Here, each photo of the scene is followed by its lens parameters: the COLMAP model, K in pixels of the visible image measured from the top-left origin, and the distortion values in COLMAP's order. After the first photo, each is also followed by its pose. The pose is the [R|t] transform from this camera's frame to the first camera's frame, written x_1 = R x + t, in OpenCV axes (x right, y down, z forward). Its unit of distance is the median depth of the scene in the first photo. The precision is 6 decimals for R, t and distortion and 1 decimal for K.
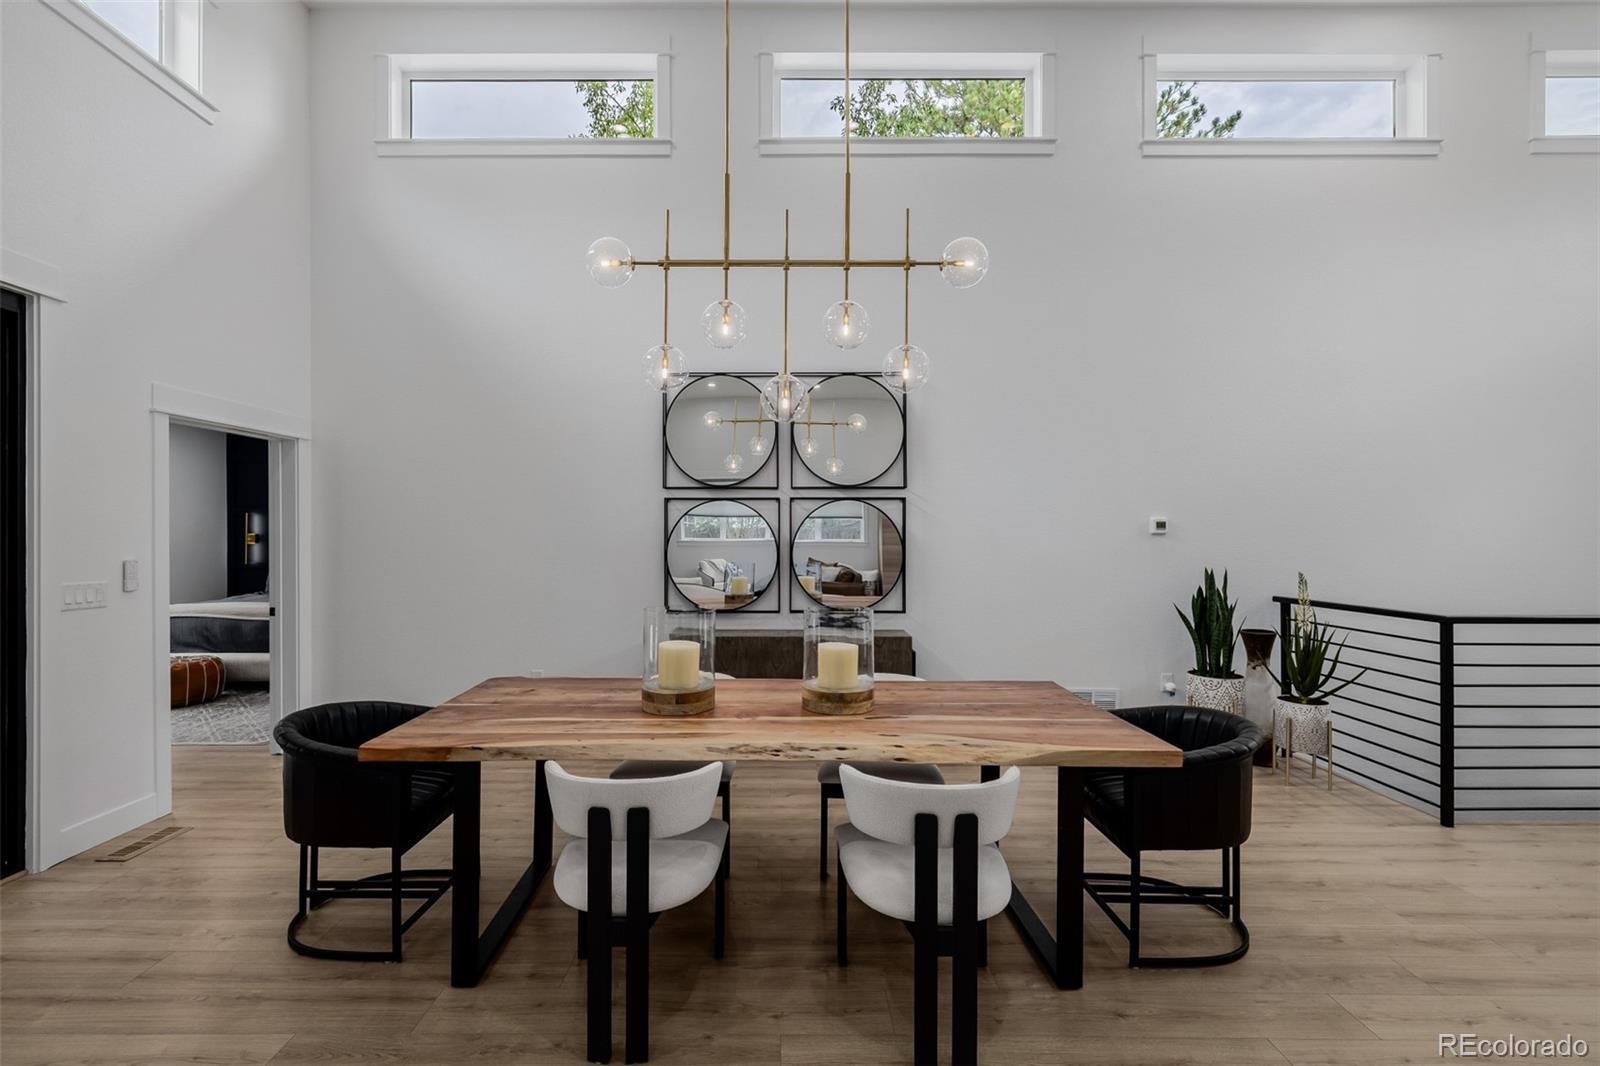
lens RADIAL K [[678.7, 0, 776.0], [0, 678.7, 535.8], [0, 0, 1]] dist [0.001242, 0.000283]
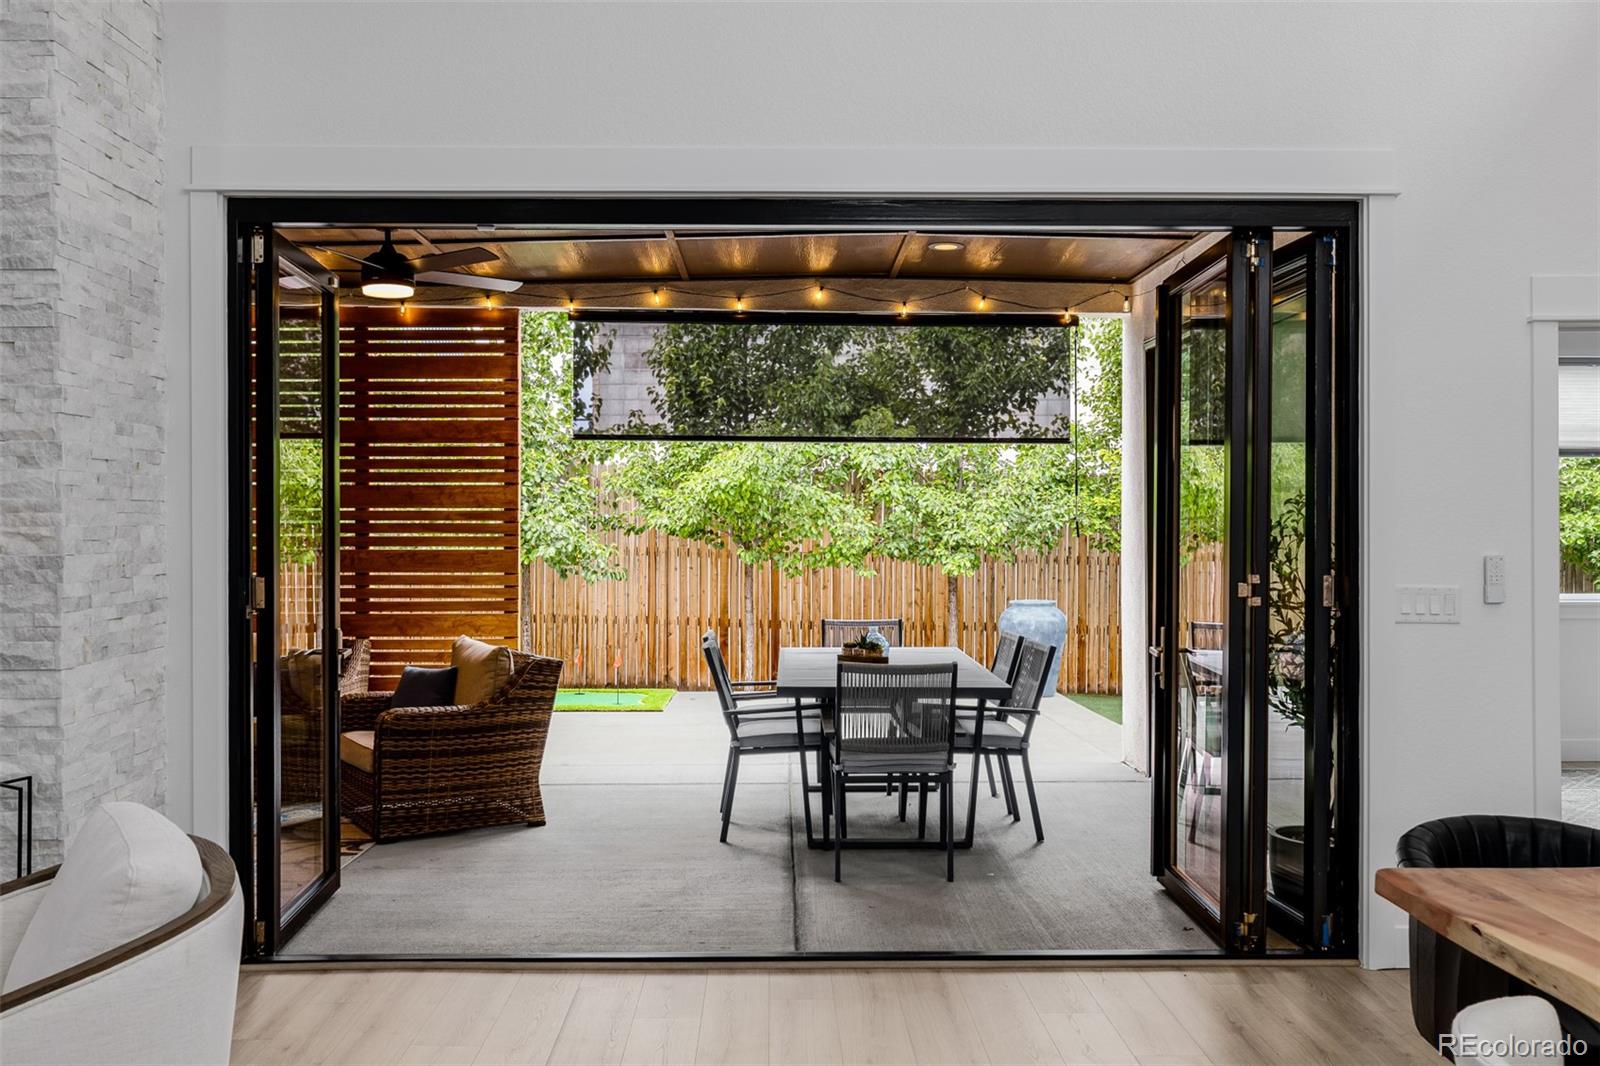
lens RADIAL K [[1368.2, 0, 800.0], [0, 1368.2, 533.0], [0, 0, 1]] dist [-0.003525, -0.004153]
pose [[0.024965, 0.001056, -0.999688, 0.282921], [0.001294, 0.999999, 0.001089, 0.009430], [0.999687, -0.001321, 0.024964, 0.243135]]
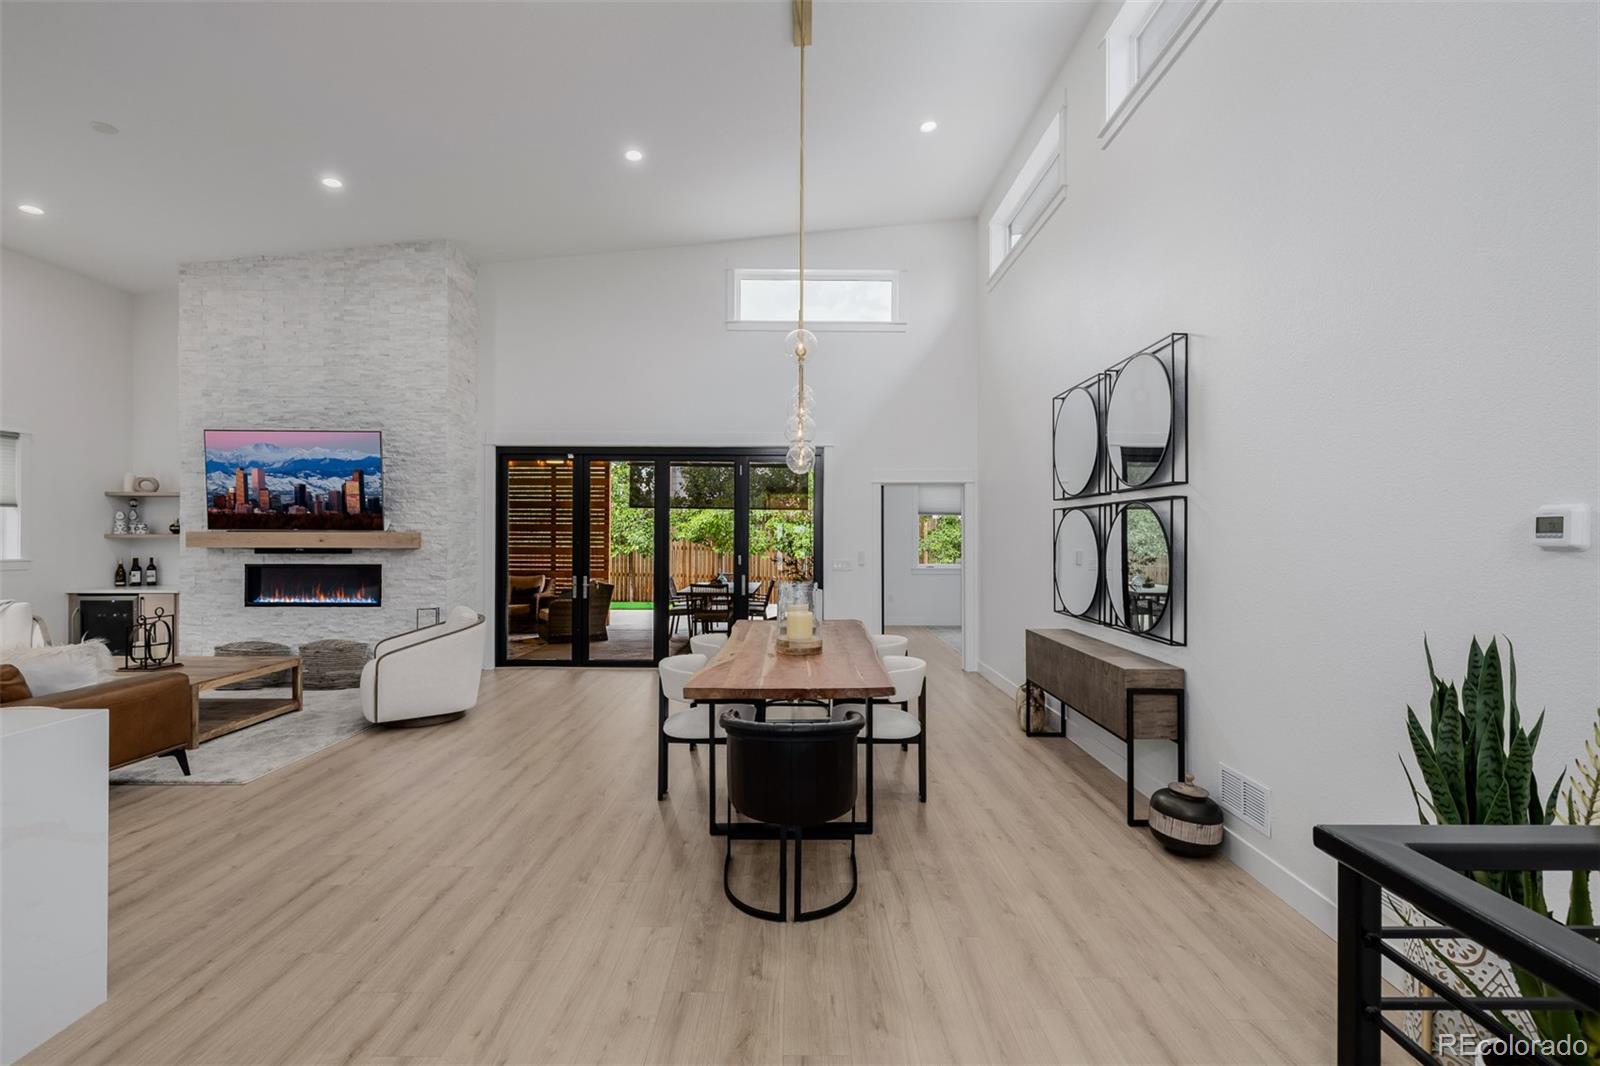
lens RADIAL K [[676.3, 0, 800.4], [0, 676.3, 535.1], [0, 0, 1]] dist [0.001103, 0.000102]
pose [[0.017664, -0.003964, -0.999836, 1.048291], [-0.005272, 0.999978, -0.004057, -0.007153], [0.999830, 0.005342, 0.017643, 0.616040]]
